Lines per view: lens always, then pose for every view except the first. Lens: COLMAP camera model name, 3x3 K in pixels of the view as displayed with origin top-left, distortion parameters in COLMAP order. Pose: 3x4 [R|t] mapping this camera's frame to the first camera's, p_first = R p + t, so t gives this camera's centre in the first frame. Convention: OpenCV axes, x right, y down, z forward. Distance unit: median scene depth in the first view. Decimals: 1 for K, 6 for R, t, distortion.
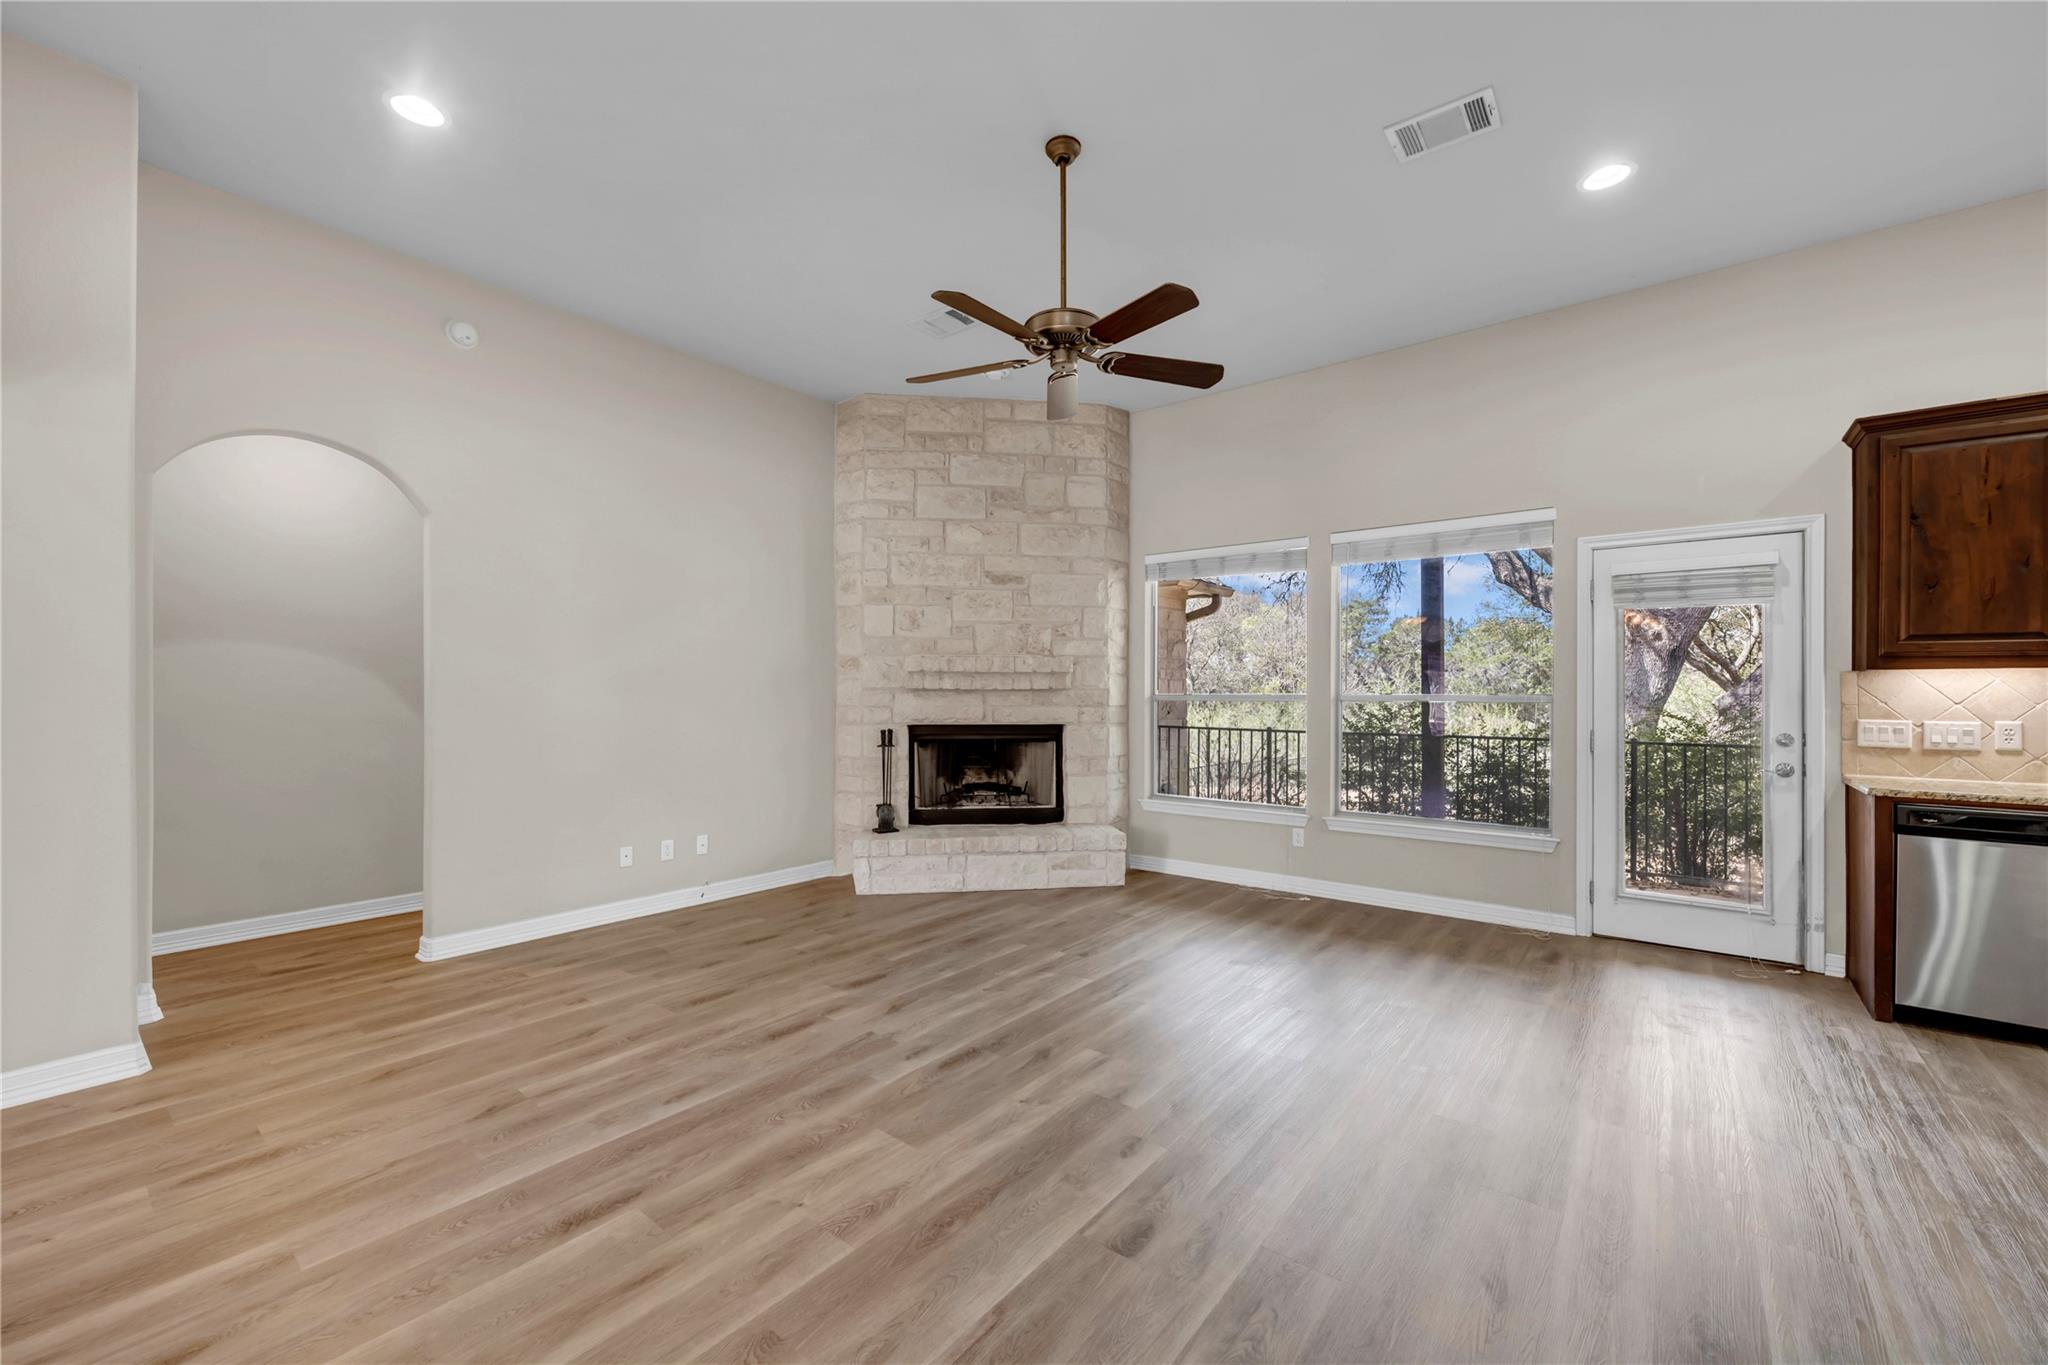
lens RADIAL K [[812.6, 0, 1019.9], [0, 812.6, 690.0], [0, 0, 1]] dist [-0.007722, 0.001054]
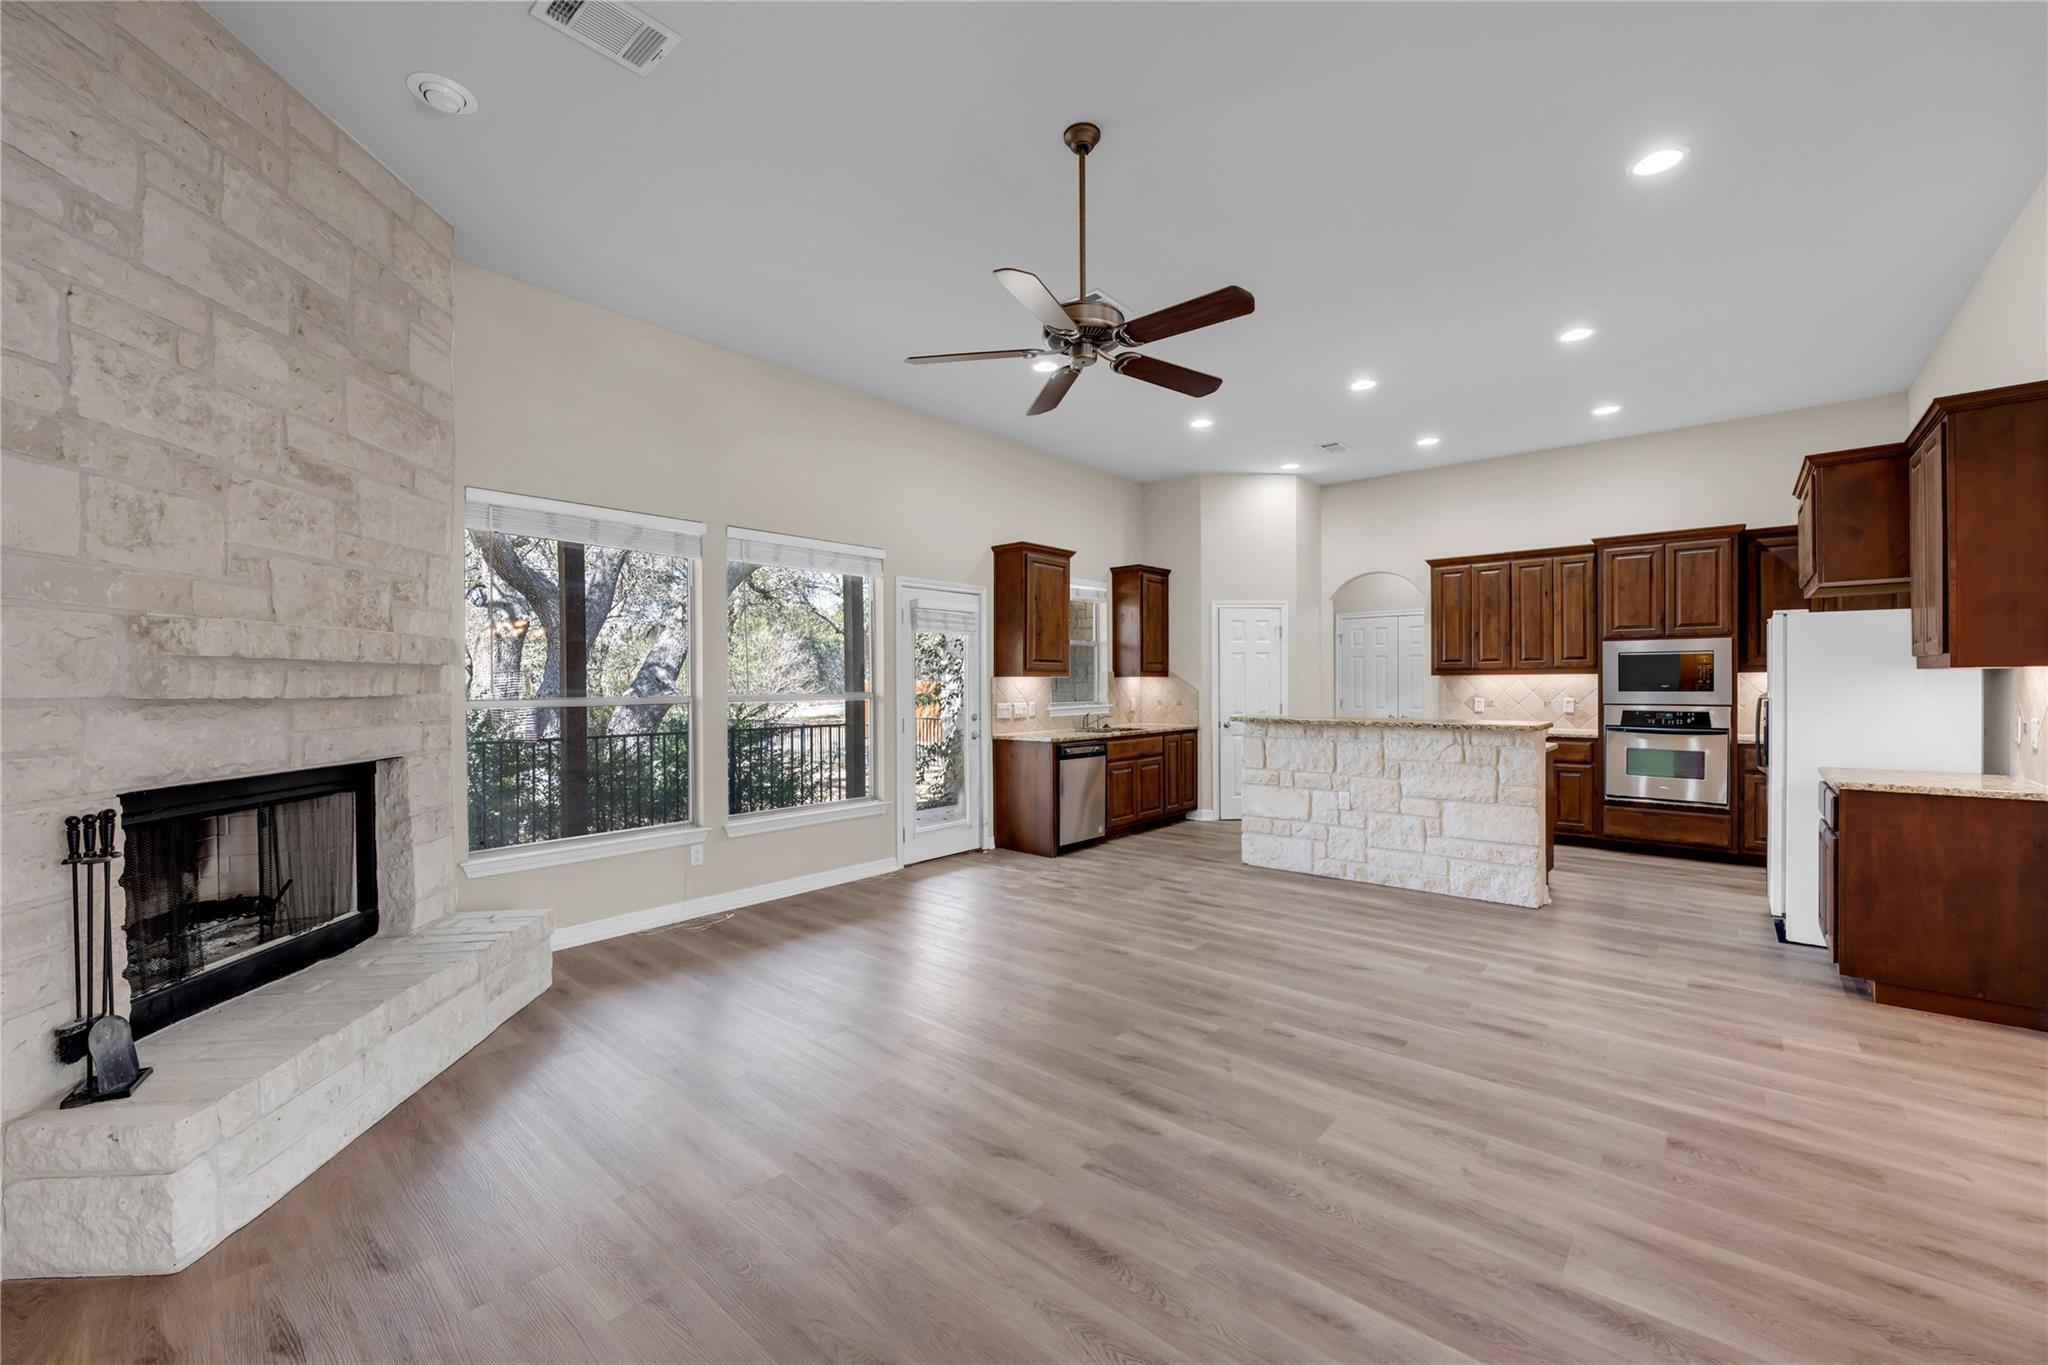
lens RADIAL K [[812.6, 0, 1022.6], [0, 812.6, 684.7], [0, 0, 1]] dist [-0.007722, 0.001054]
pose [[0.040496, -0.004993, 0.999167, -0.644271], [0.003757, 0.999981, 0.004845, -0.011753], [-0.999173, 0.003558, 0.040514, 0.721765]]
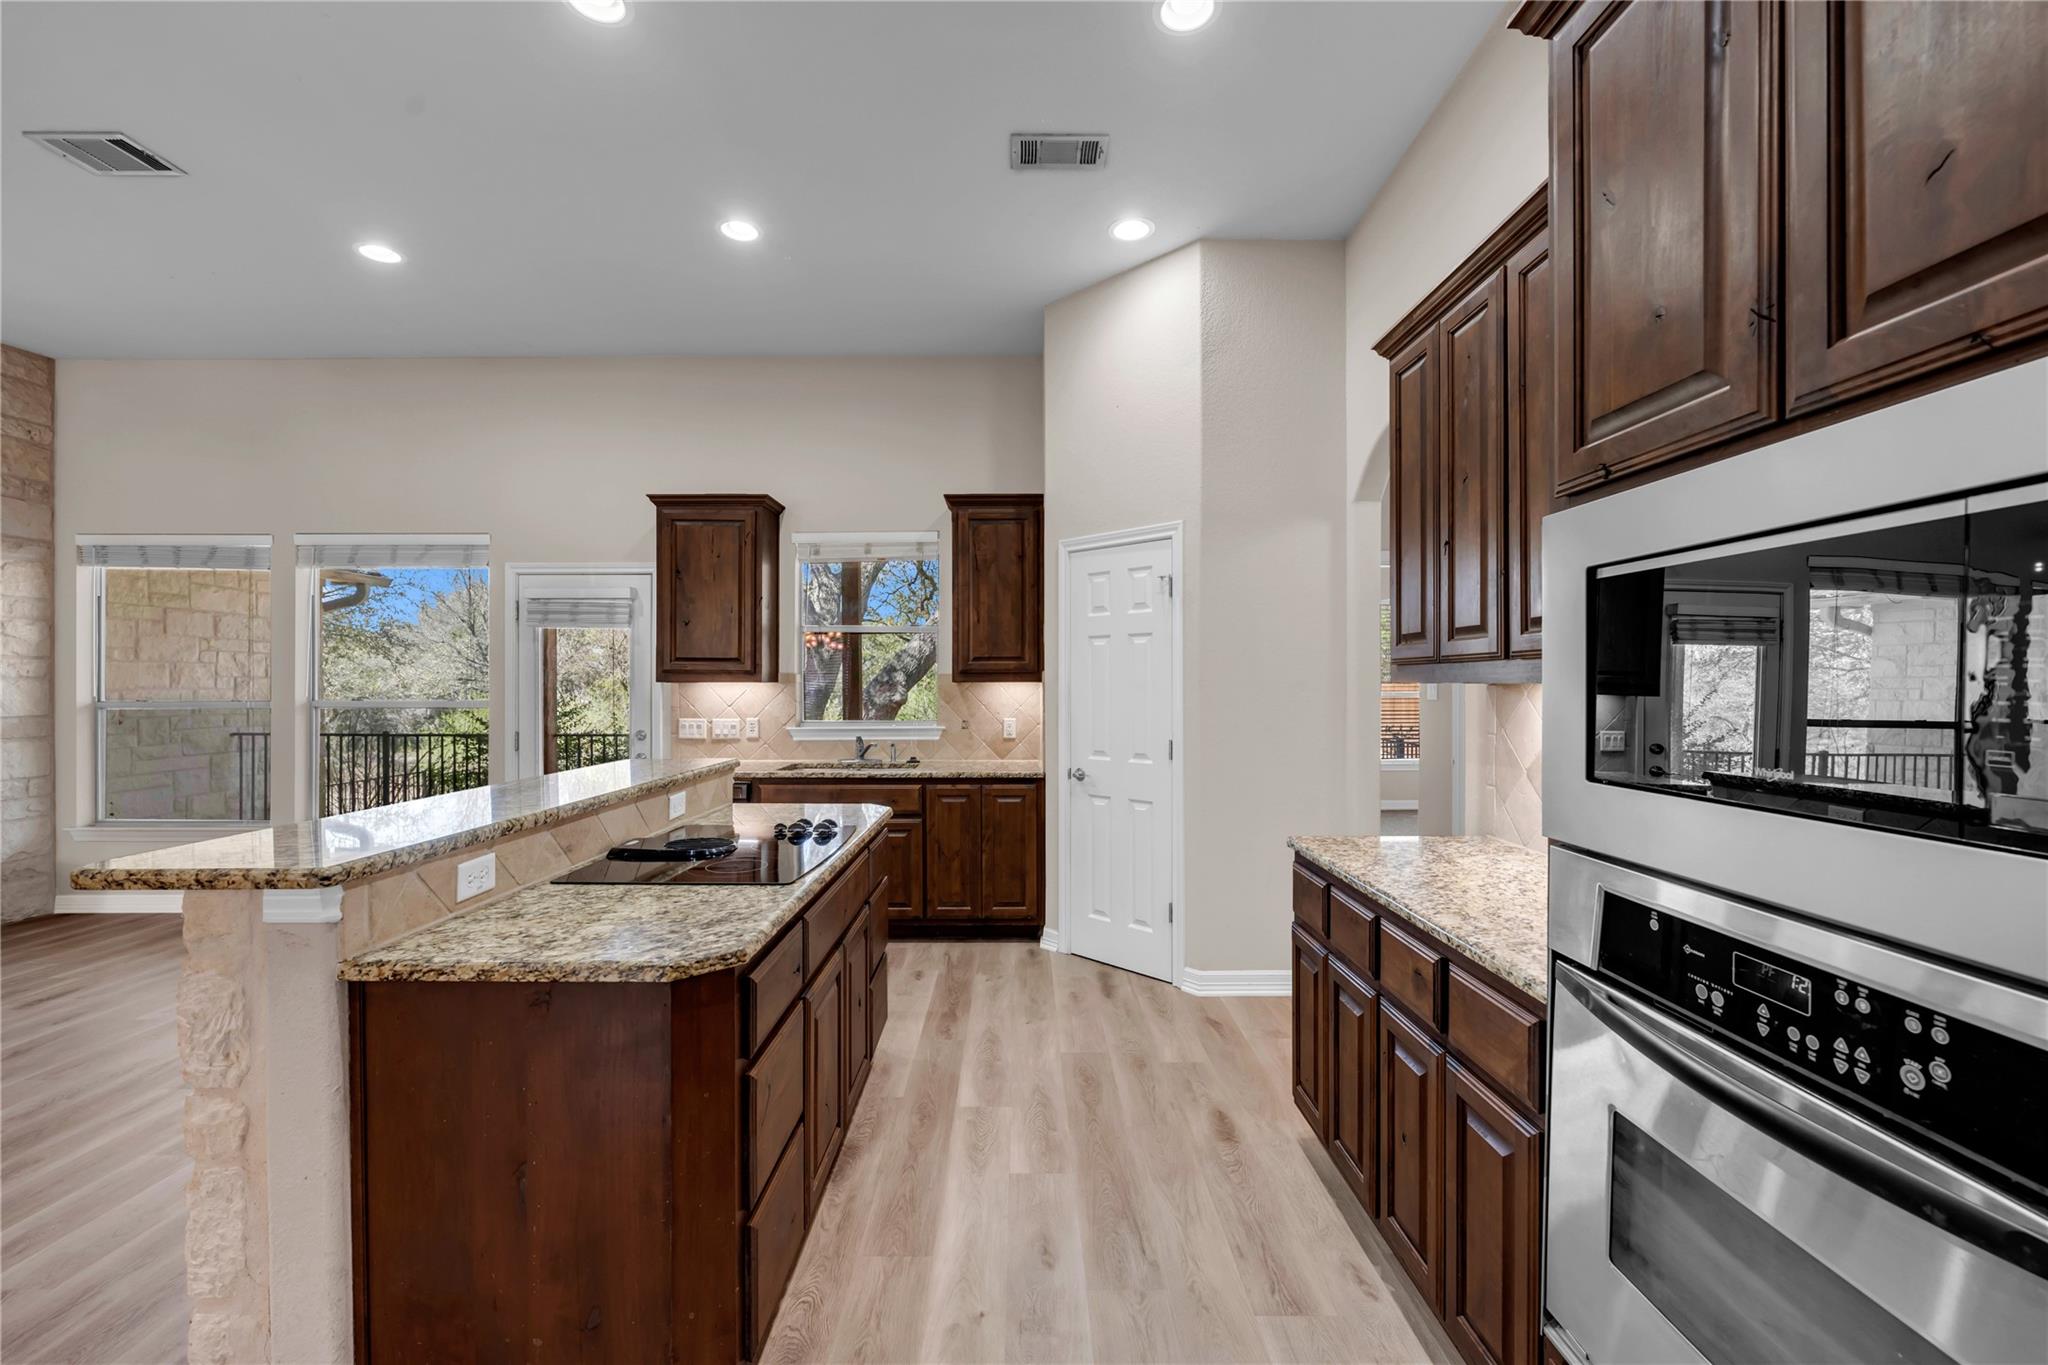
lens RADIAL K [[832.3, 0, 1024.0], [0, 832.3, 683.9], [0, 0, 1]] dist [-0.003611, -0.000366]
pose [[0.779540, -0.001934, 0.626350, 0.516008], [0.000324, 0.999996, 0.002685, -0.020227], [-0.626353, -0.001890, 0.779537, -0.359991]]
